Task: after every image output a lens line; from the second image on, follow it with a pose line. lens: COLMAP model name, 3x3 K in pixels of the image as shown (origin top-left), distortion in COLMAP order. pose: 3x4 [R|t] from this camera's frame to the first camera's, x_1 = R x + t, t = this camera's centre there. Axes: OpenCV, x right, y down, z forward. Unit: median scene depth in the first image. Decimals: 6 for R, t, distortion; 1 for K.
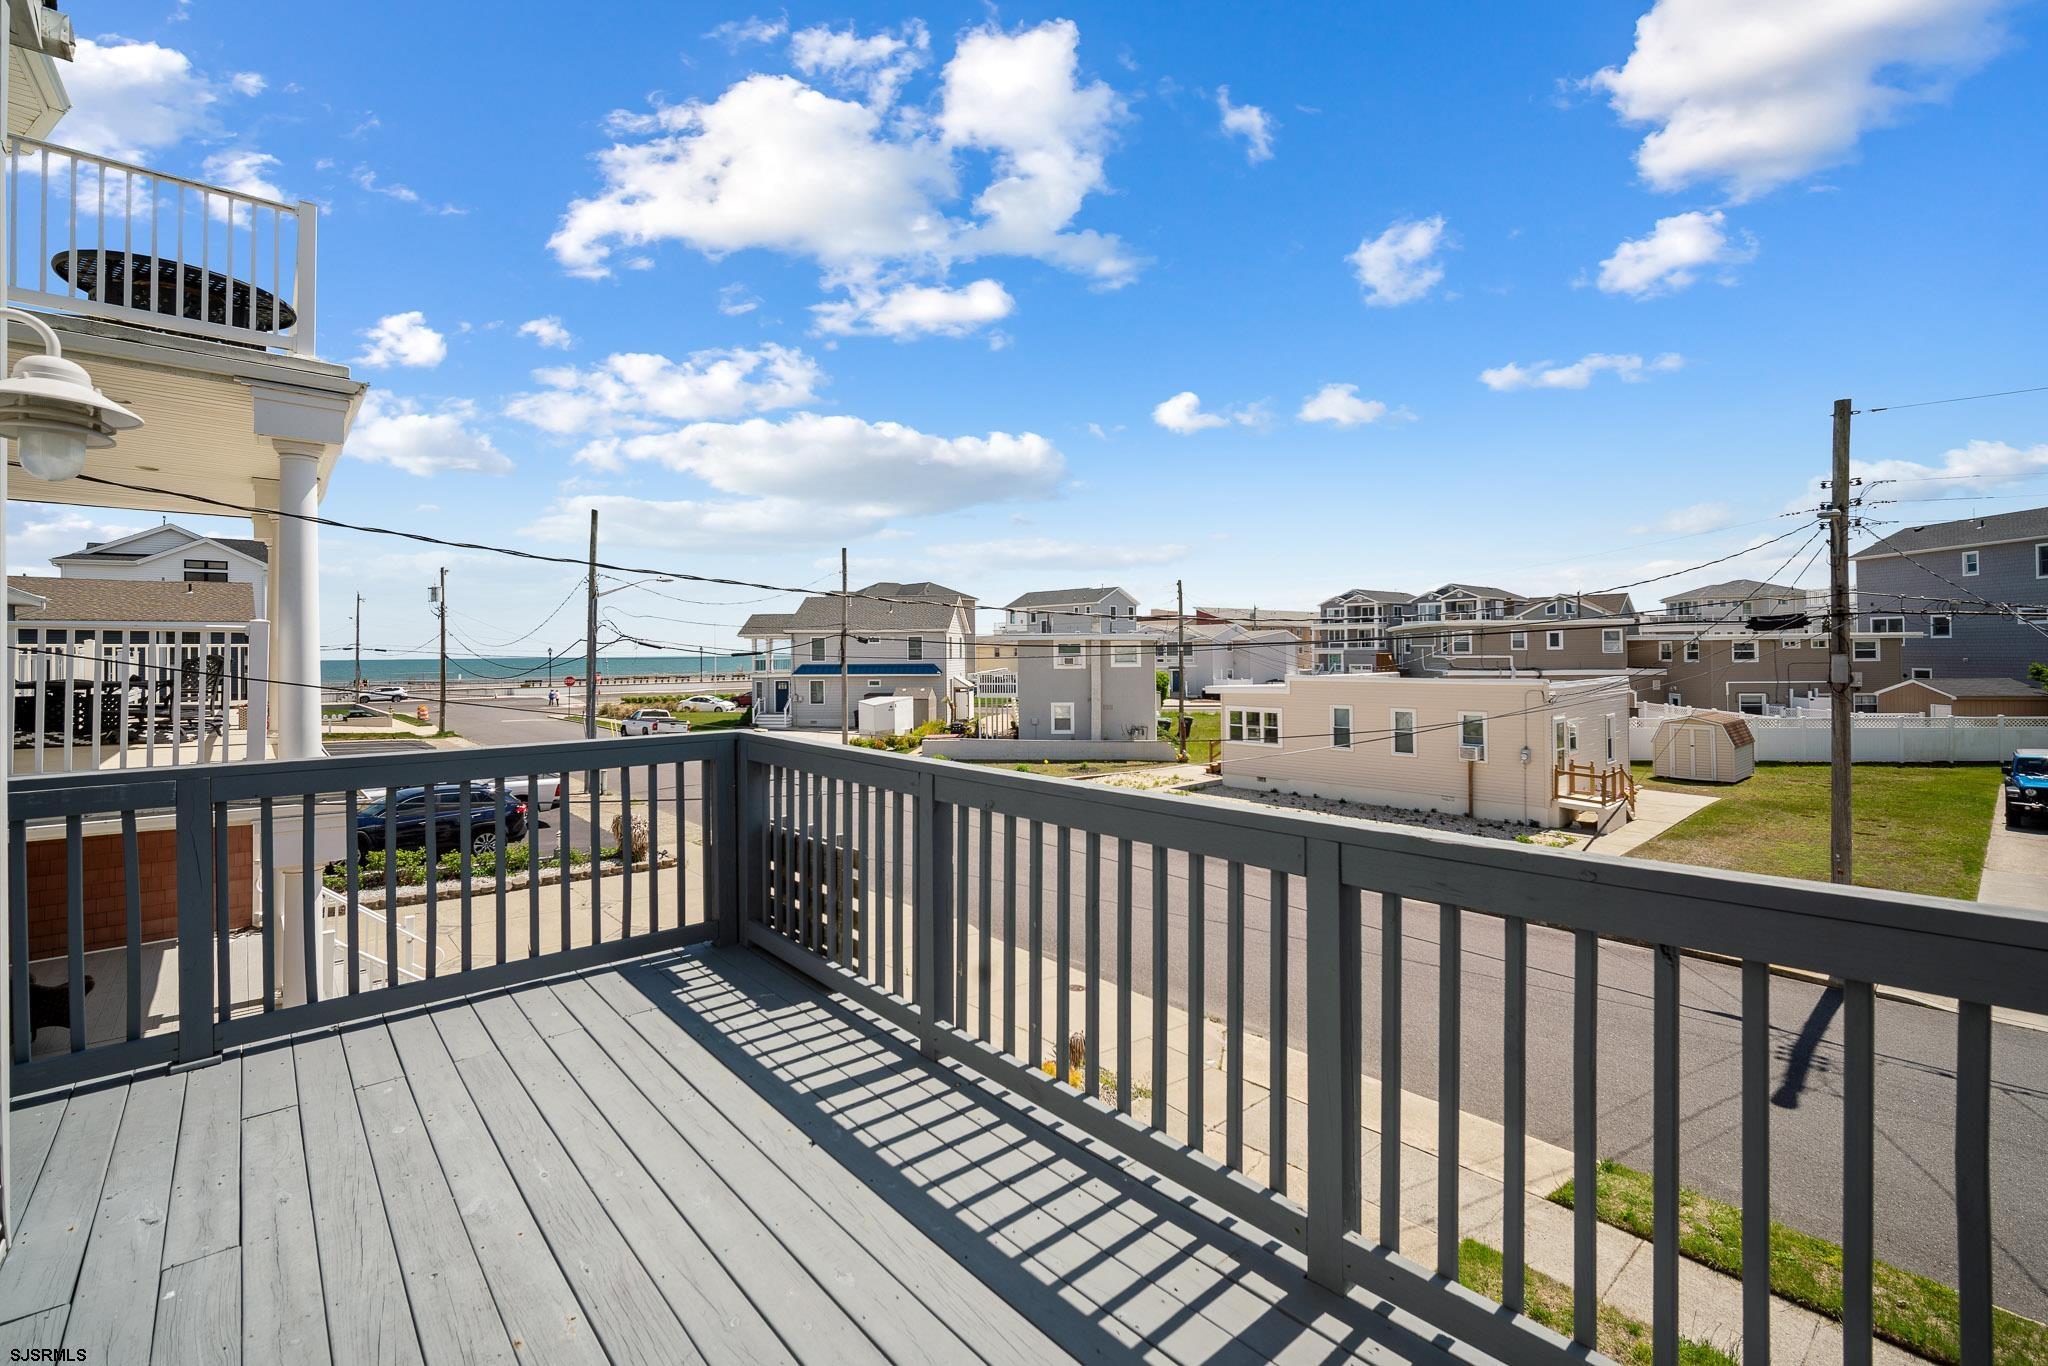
lens RADIAL K [[884.6, 0, 1013.1], [0, 884.6, 666.8], [0, 0, 1]] dist [-0.003978, -0.000565]
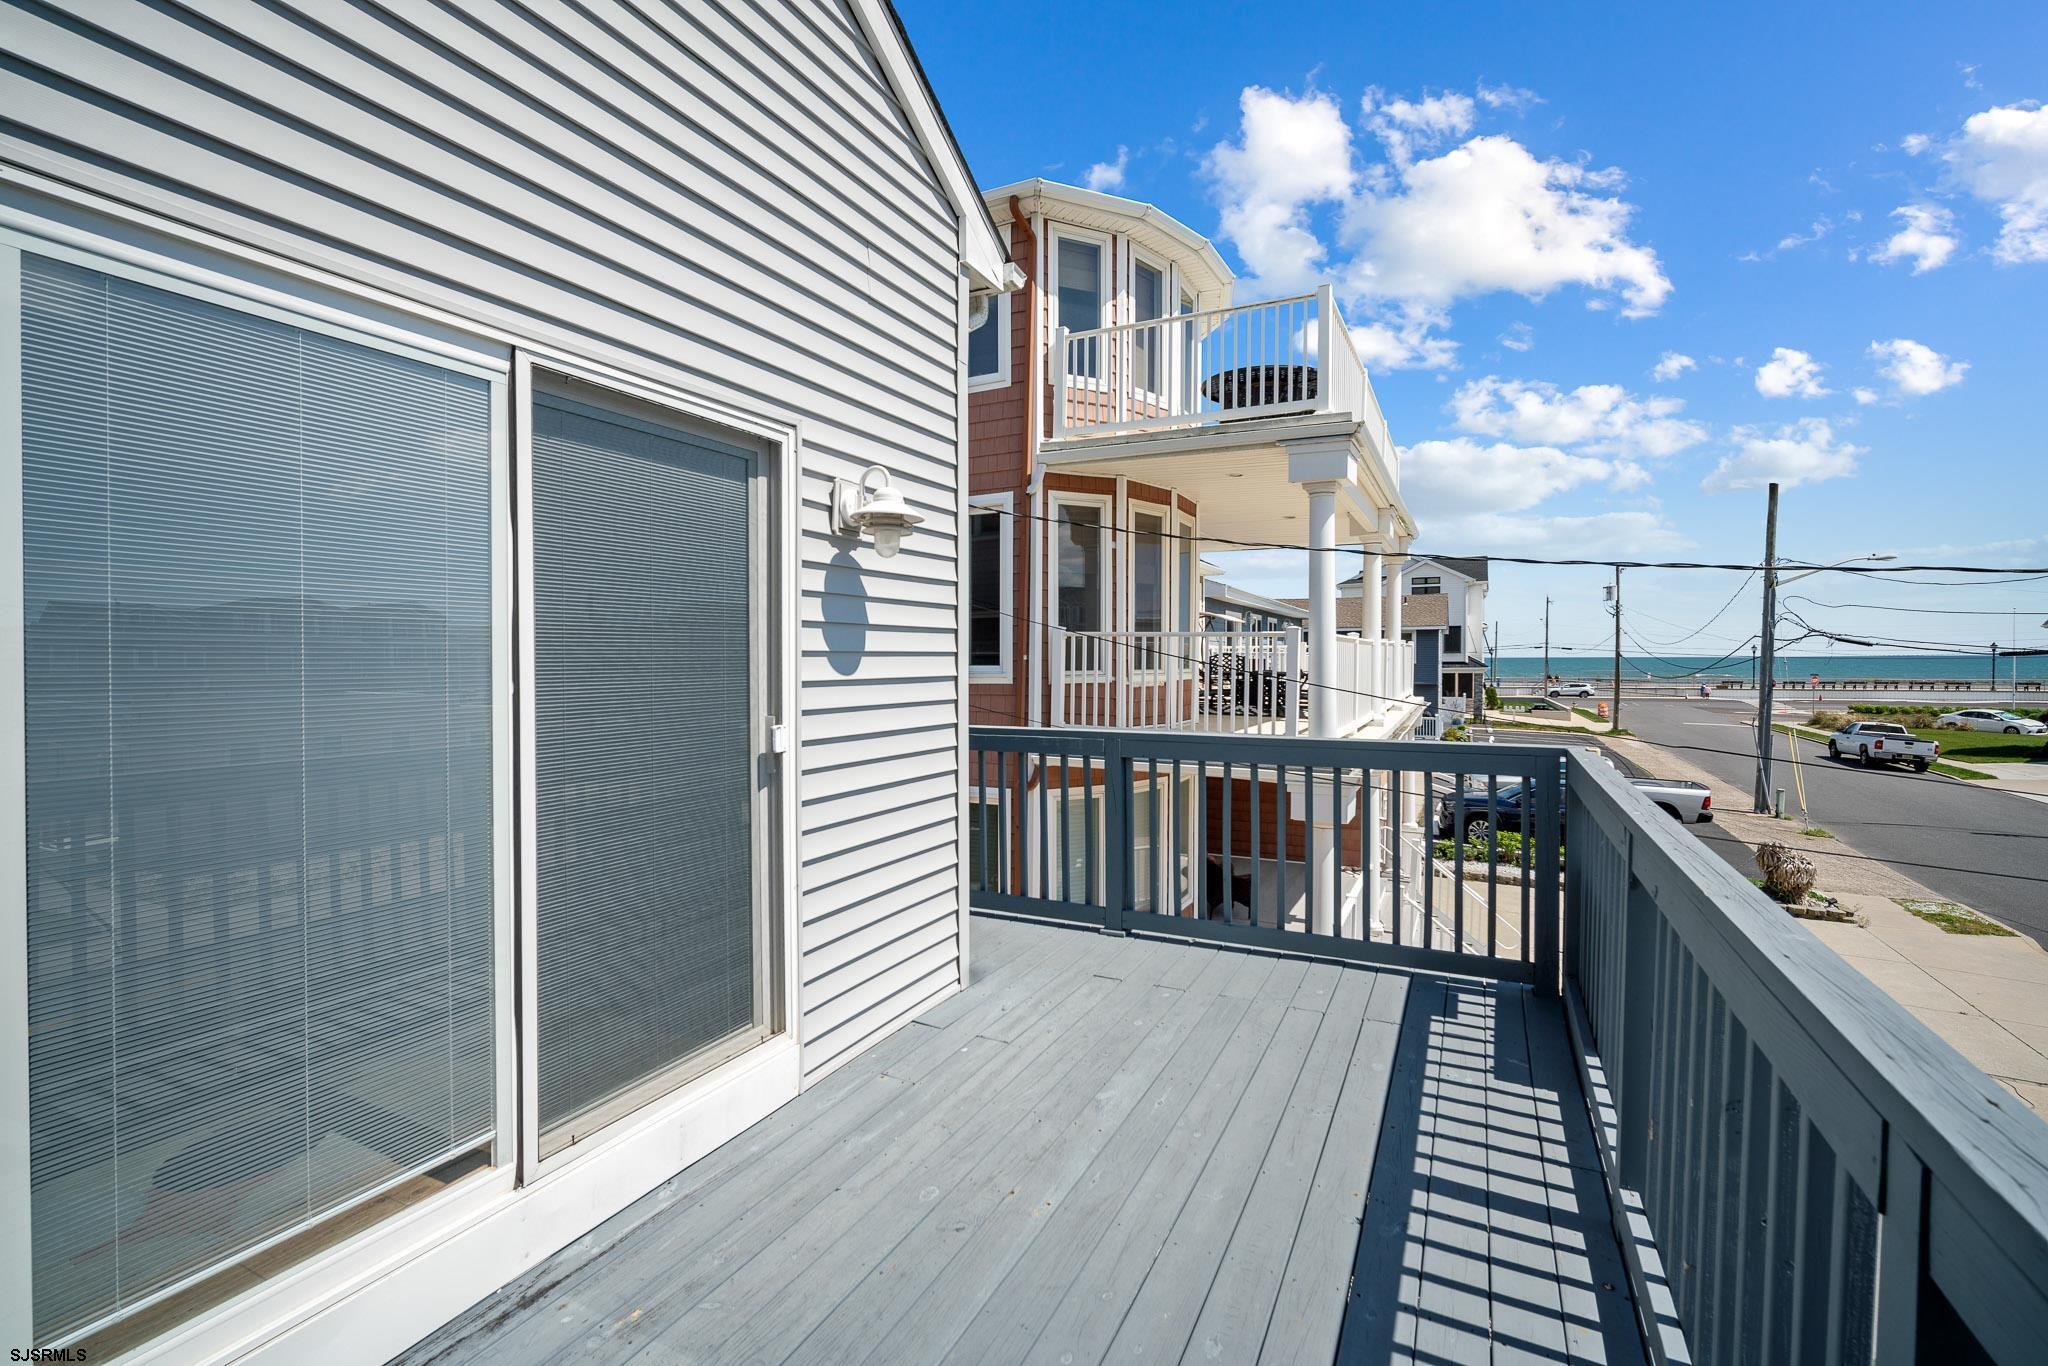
lens RADIAL K [[879.7, 0, 1061.1], [0, 879.7, 685.9], [0, 0, 1]] dist [-0.002450, -0.000978]
pose [[0.395297, 0.035767, -0.917857, 0.204996], [-0.013708, 0.999360, 0.033039, -0.005118], [0.918451, -0.000479, 0.395534, 0.184762]]
